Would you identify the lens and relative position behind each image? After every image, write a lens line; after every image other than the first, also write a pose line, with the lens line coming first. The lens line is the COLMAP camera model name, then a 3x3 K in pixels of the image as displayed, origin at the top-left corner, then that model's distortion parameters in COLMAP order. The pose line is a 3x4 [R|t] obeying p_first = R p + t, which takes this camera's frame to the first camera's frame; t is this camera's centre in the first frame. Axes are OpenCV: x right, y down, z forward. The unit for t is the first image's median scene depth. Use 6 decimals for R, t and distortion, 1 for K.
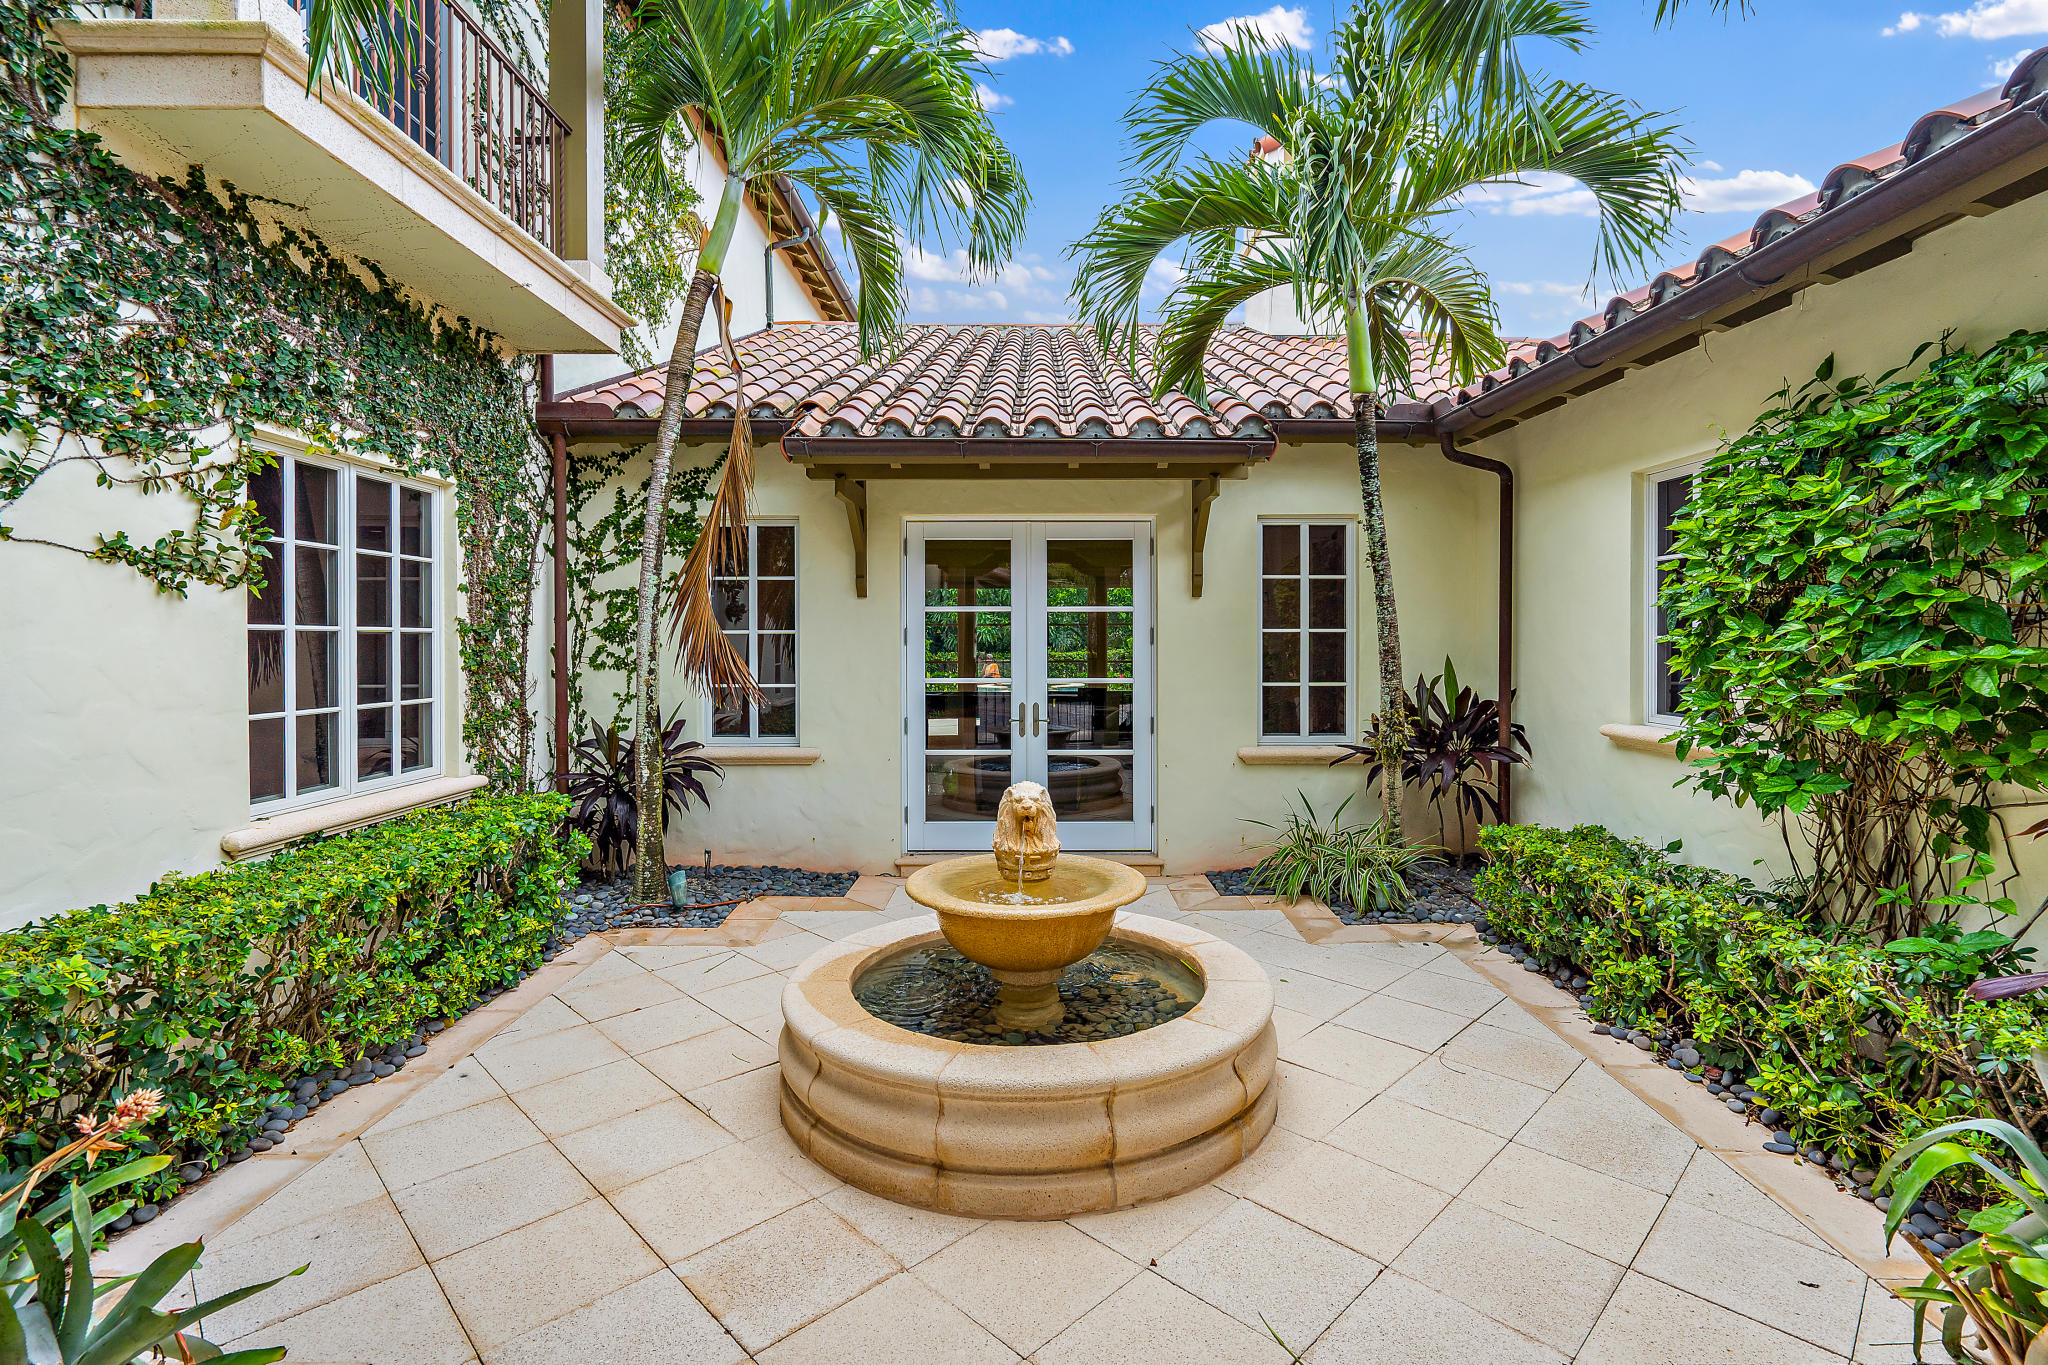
lens RADIAL K [[958.5, 0, 1013.7], [0, 958.5, 688.4], [0, 0, 1]] dist [-0.001469, 0.000292]
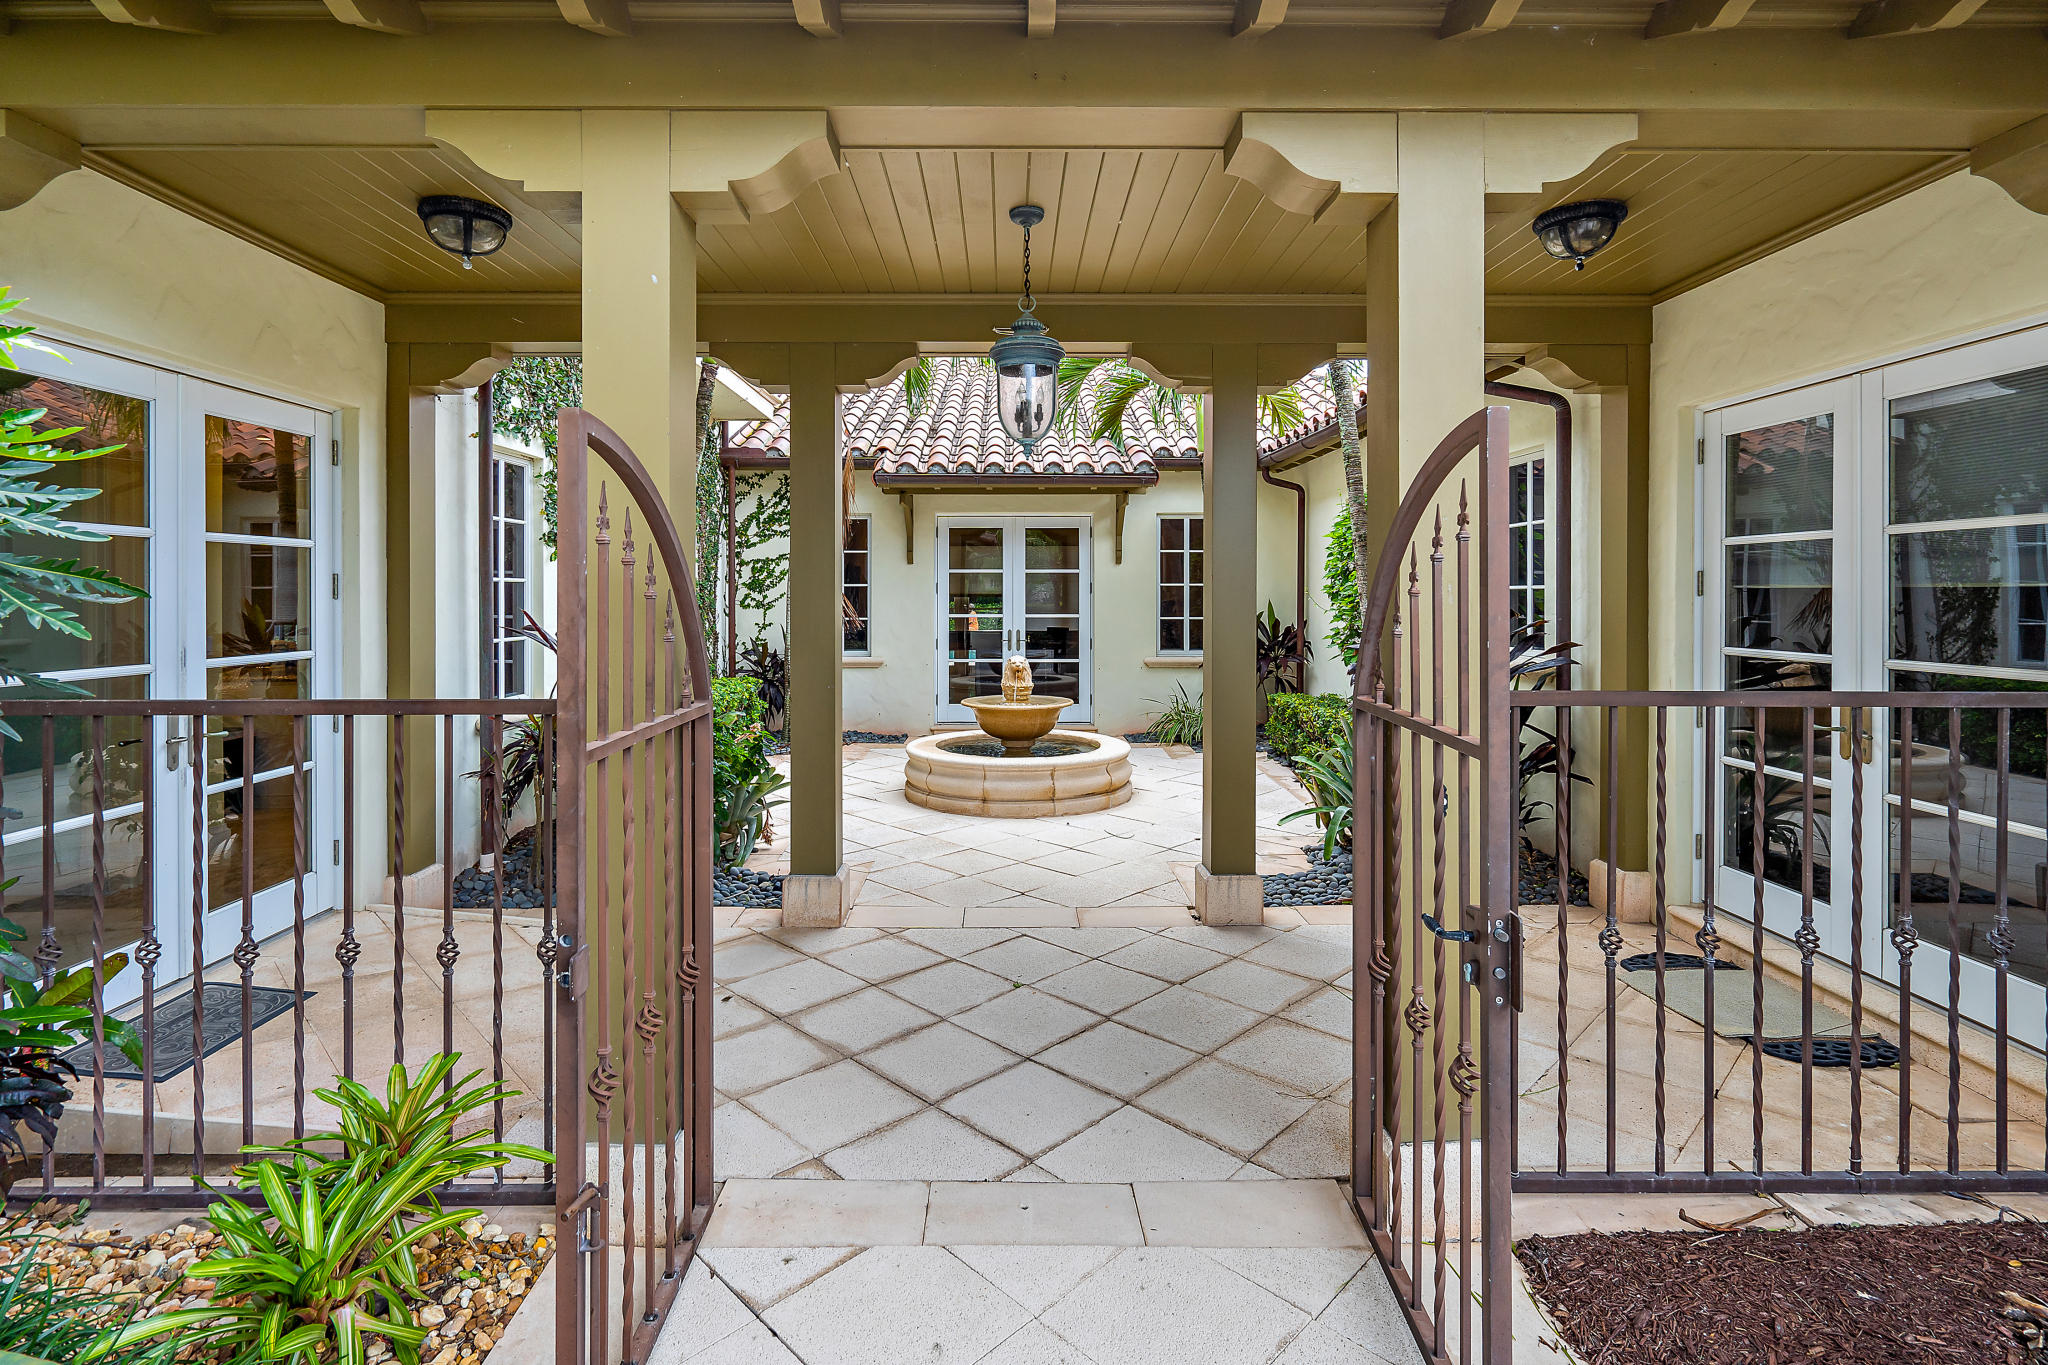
lens RADIAL K [[995.2, 0, 1004.5], [0, 995.2, 612.2], [0, 0, 1]] dist [-0.003447, 0.000760]
pose [[0.999877, 0.001080, 0.015670, -0.027170], [-0.000587, 0.999505, -0.031444, 0.038175], [-0.015697, 0.031431, 0.999383, -0.667591]]
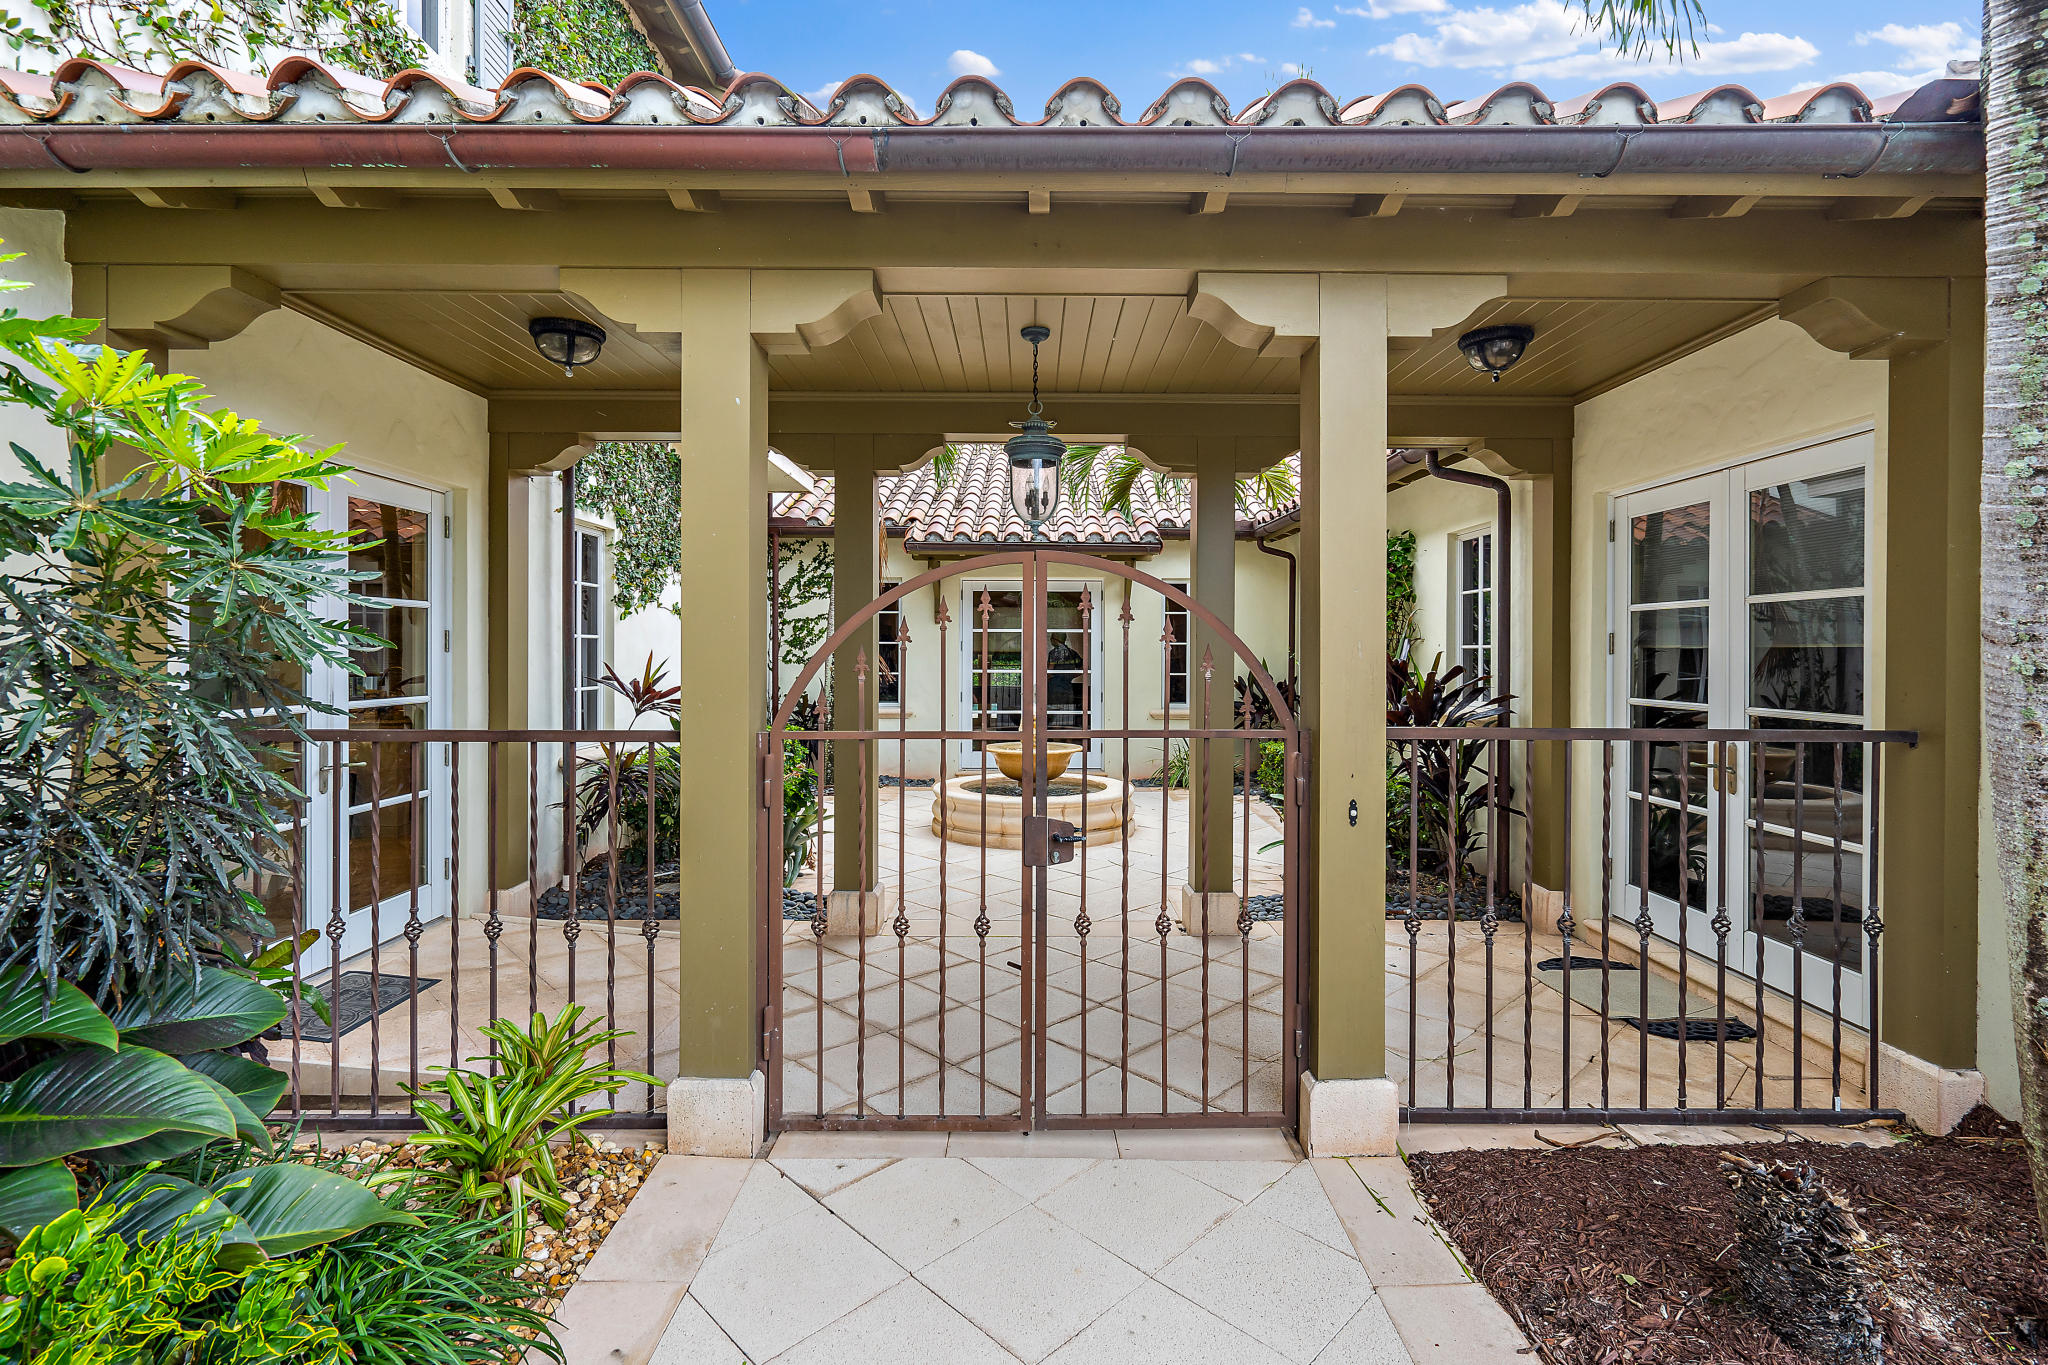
lens RADIAL K [[943.0, 0, 1024.0], [0, 943.0, 682.5], [0, 0, 1]] dist [0.000116, 0.000914]
pose [[0.999899, 0.005283, 0.013175, -0.021563], [-0.005053, 0.999835, -0.017421, 0.043111], [-0.013265, 0.017353, 0.999761, -0.739715]]
